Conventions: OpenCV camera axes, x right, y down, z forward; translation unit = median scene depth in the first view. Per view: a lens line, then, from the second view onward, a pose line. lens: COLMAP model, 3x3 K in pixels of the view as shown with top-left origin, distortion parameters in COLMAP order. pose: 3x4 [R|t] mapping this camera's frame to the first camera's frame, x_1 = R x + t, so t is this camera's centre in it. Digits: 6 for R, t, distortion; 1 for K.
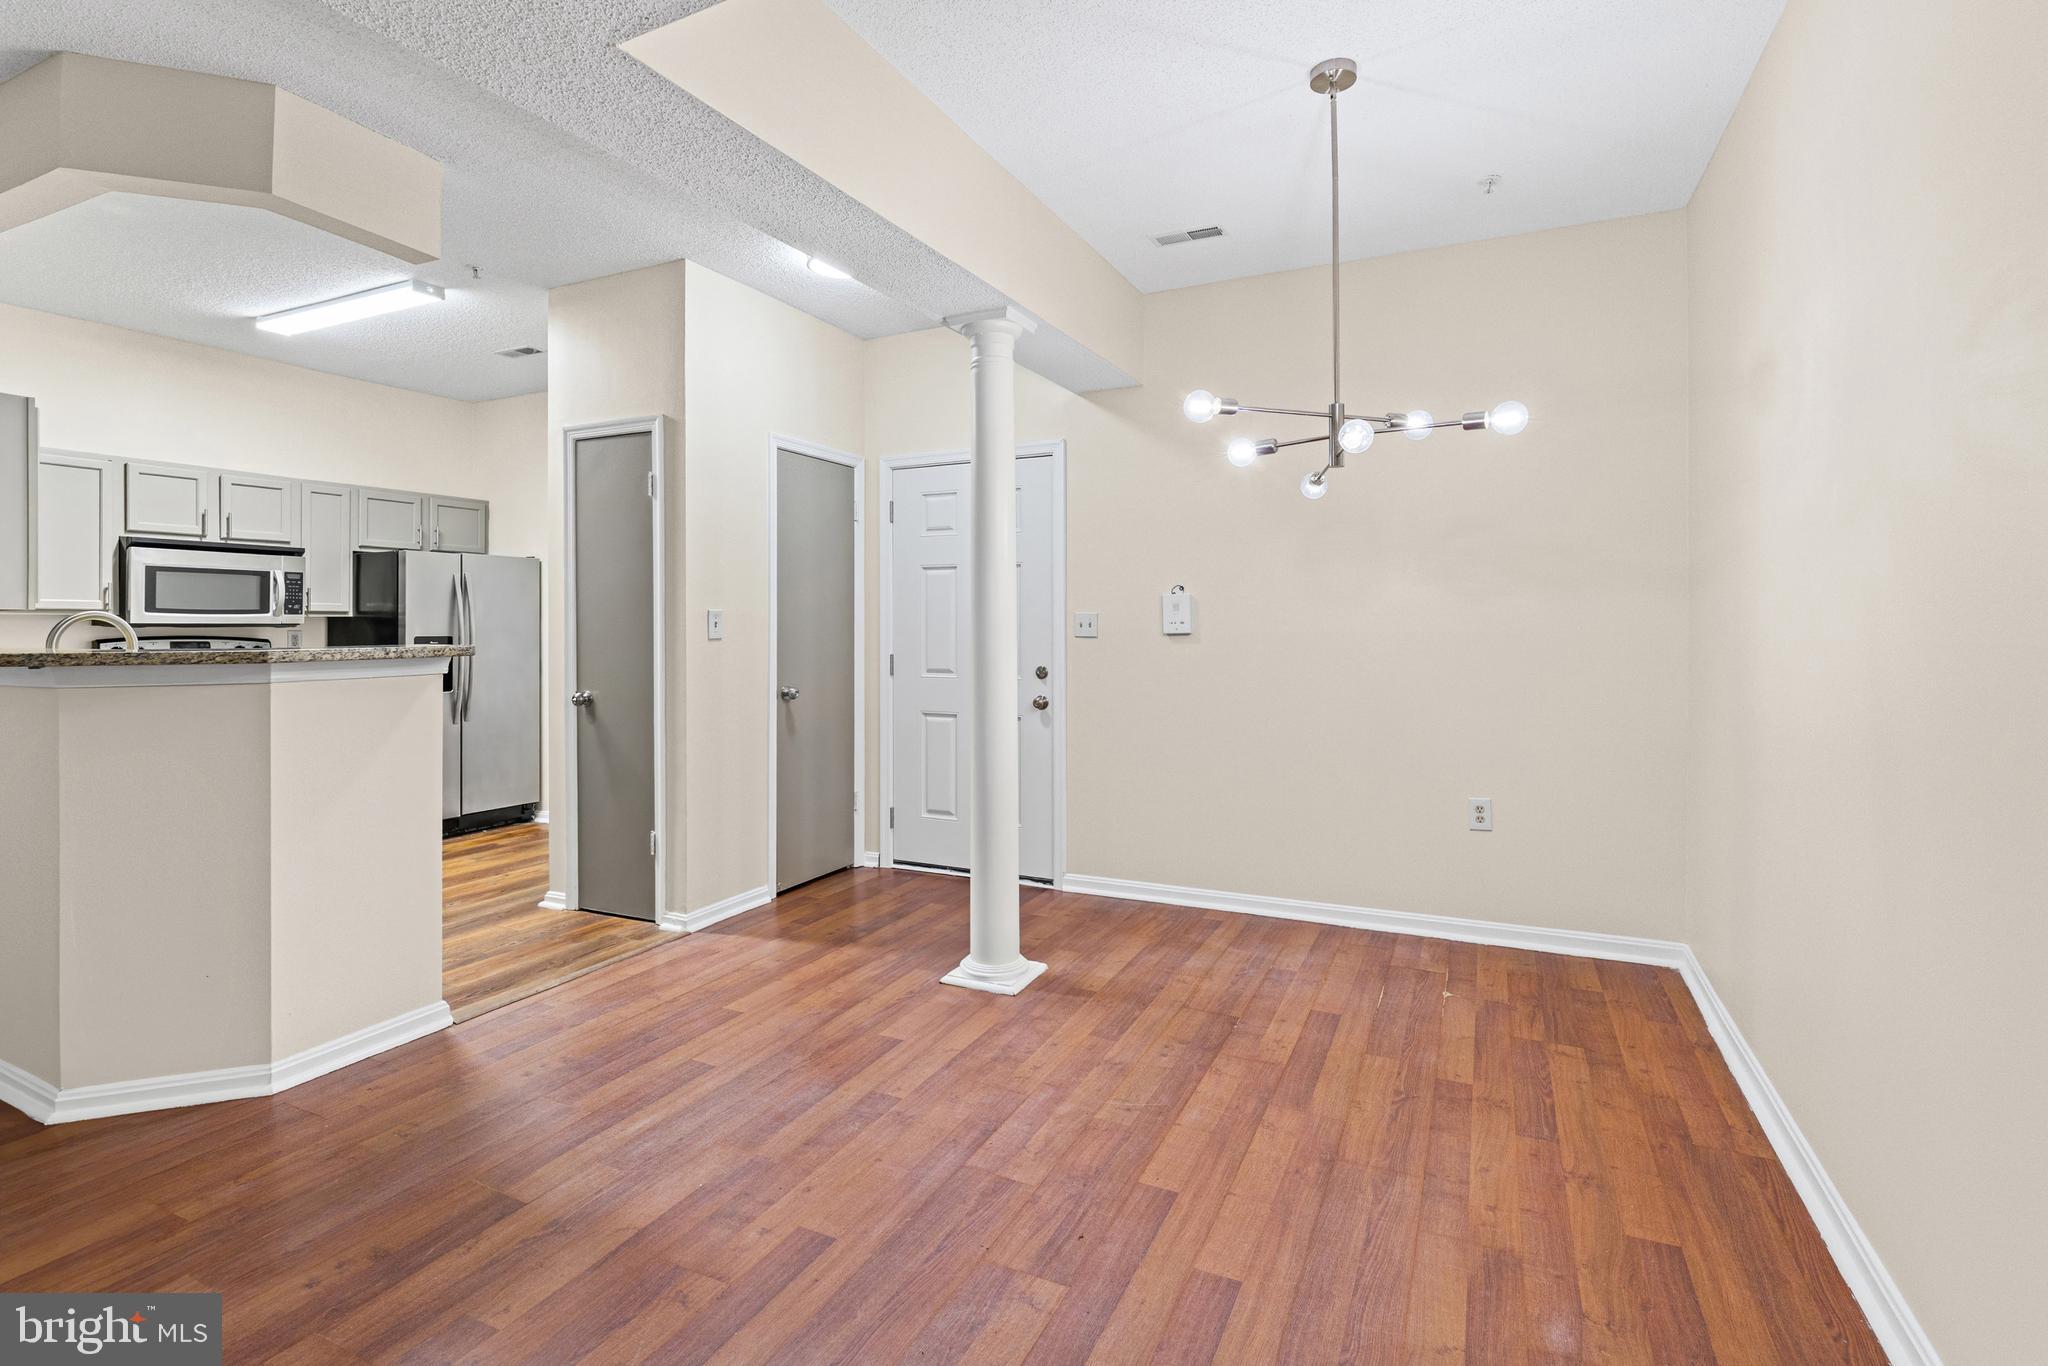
lens RADIAL K [[968.2, 0, 1020.7], [0, 968.2, 627.3], [0, 0, 1]] dist [-0.004450, -0.000254]
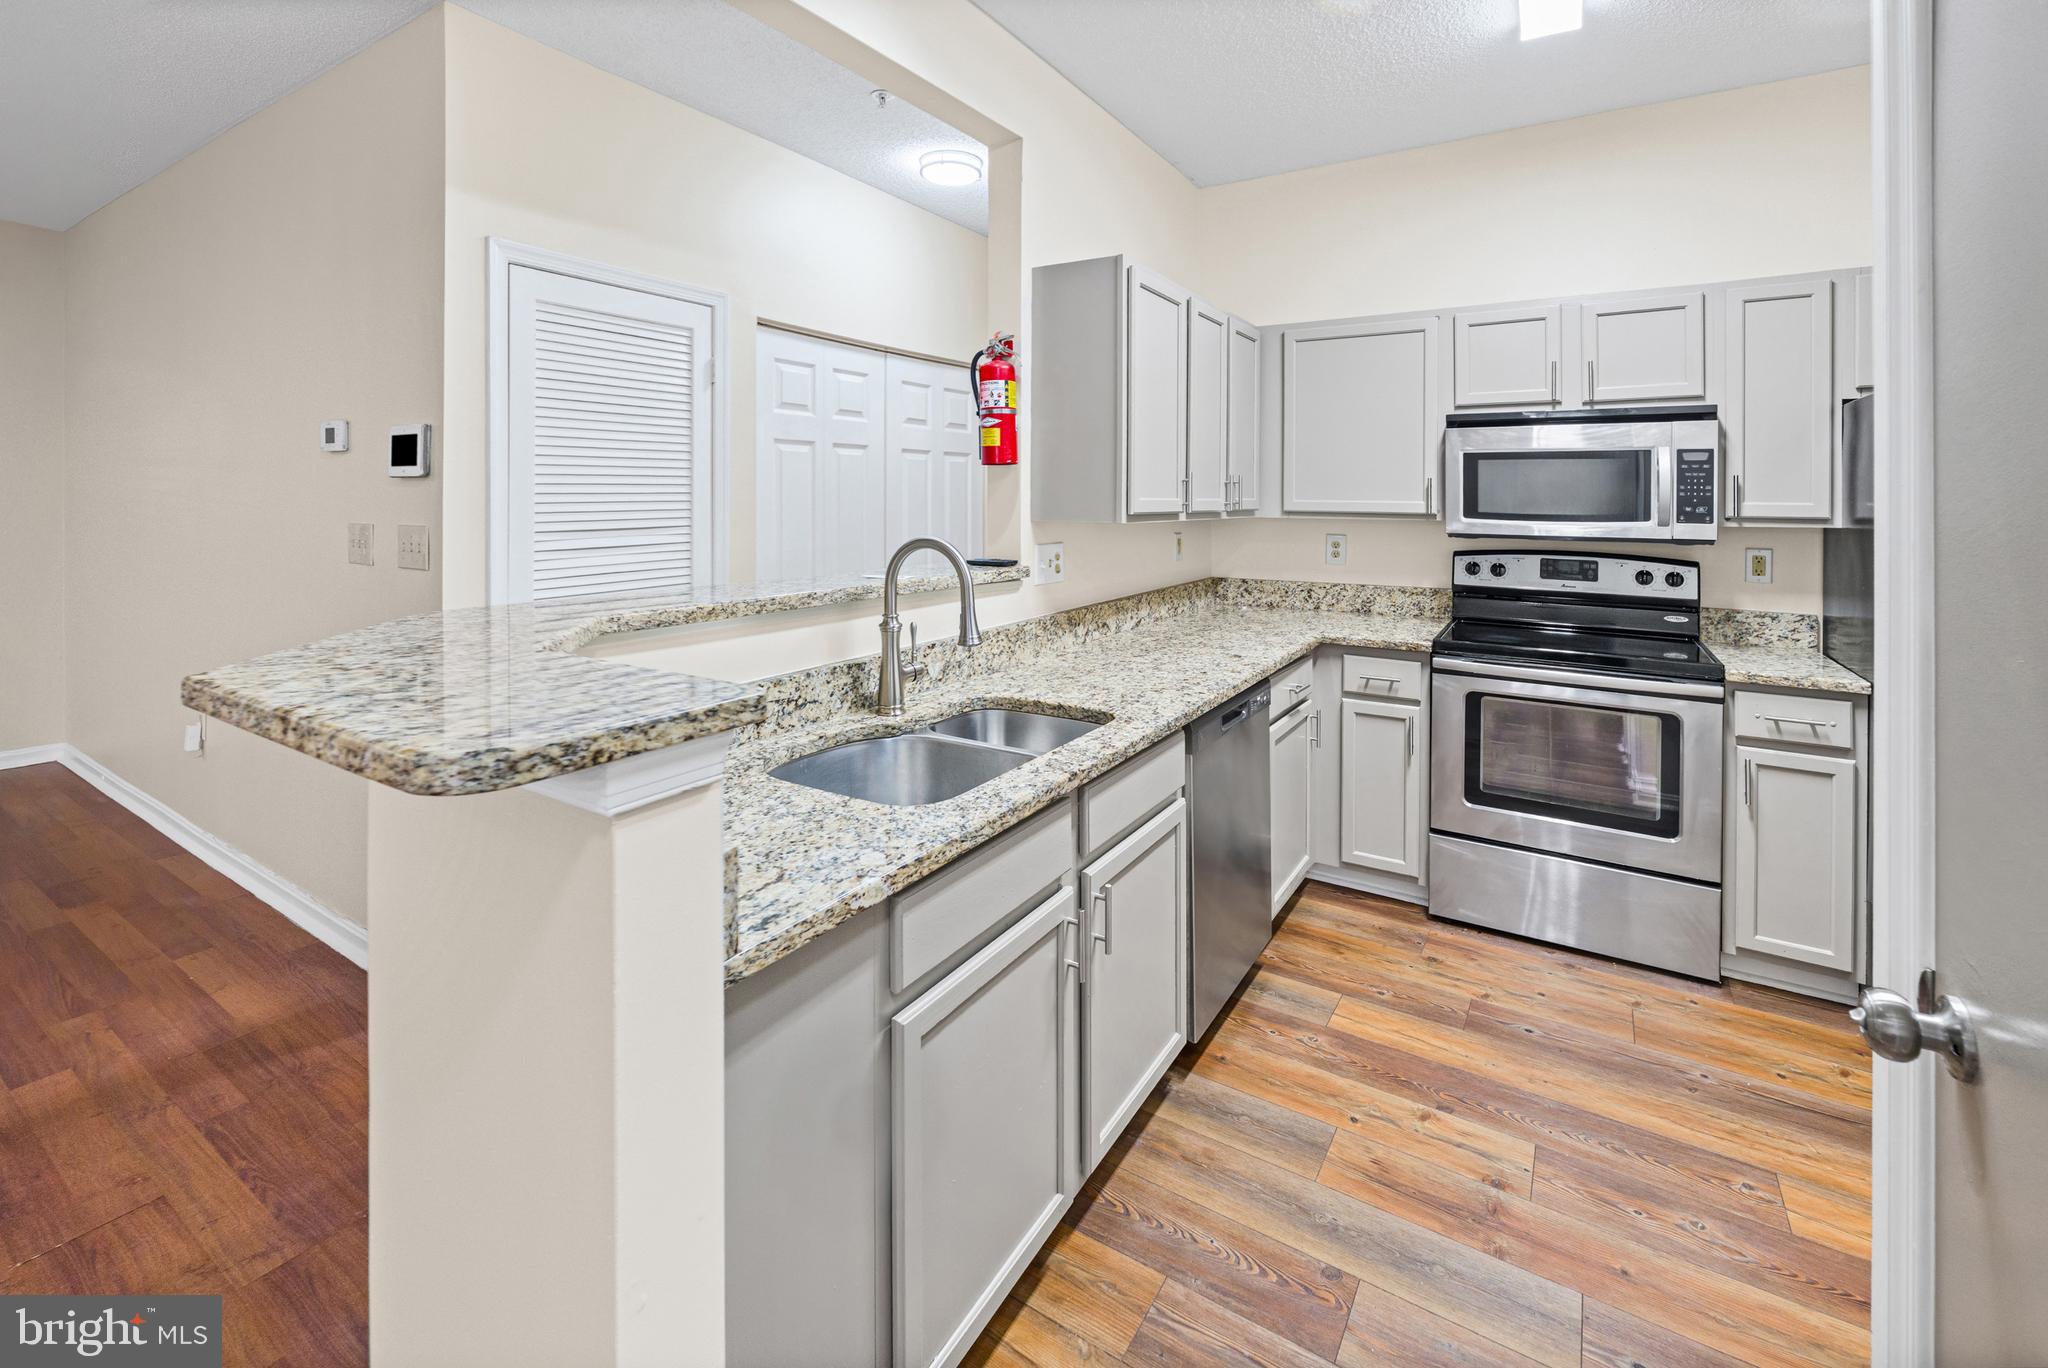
lens RADIAL K [[920.7, 0, 1014.4], [0, 920.7, 478.1], [0, 0, 1]] dist [-0.006506, 0.002186]
pose [[-0.110802, -0.012753, -0.993761, -0.228675], [-0.005873, 0.999909, -0.012178, -0.041489], [0.993825, 0.004487, -0.110867, 0.881851]]
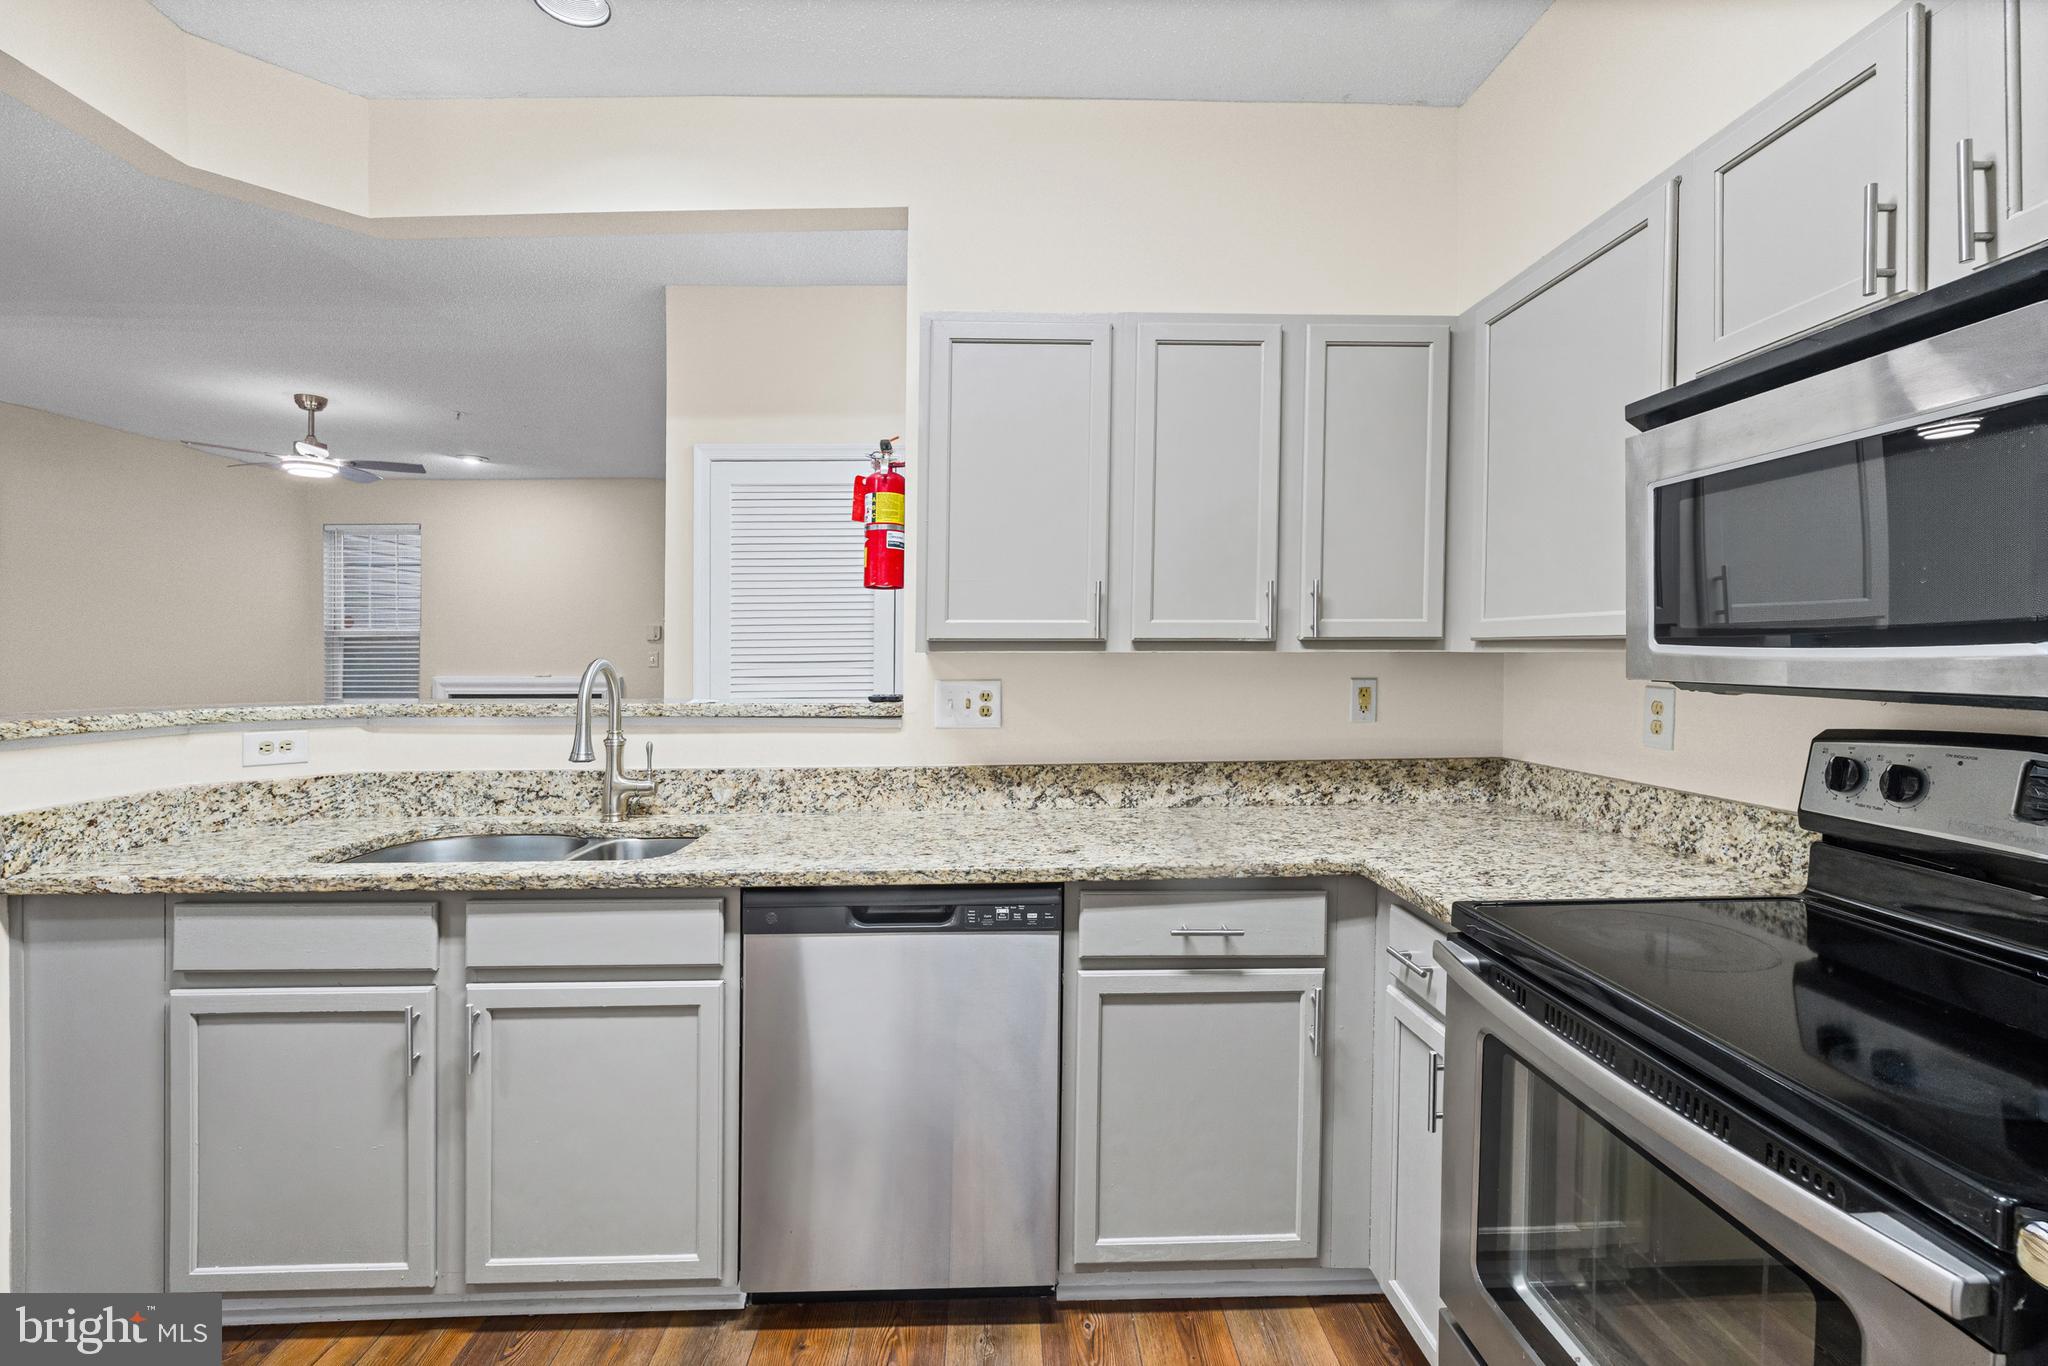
lens RADIAL K [[920.7, 0, 970.5], [0, 920.7, 649.3], [0, 0, 1]] dist [-0.006506, 0.002186]
pose [[-0.900682, 0.008303, -0.434399, -0.701817], [0.008927, 0.999960, 0.000604, -0.018687], [0.434387, -0.003334, -0.900720, 1.376100]]
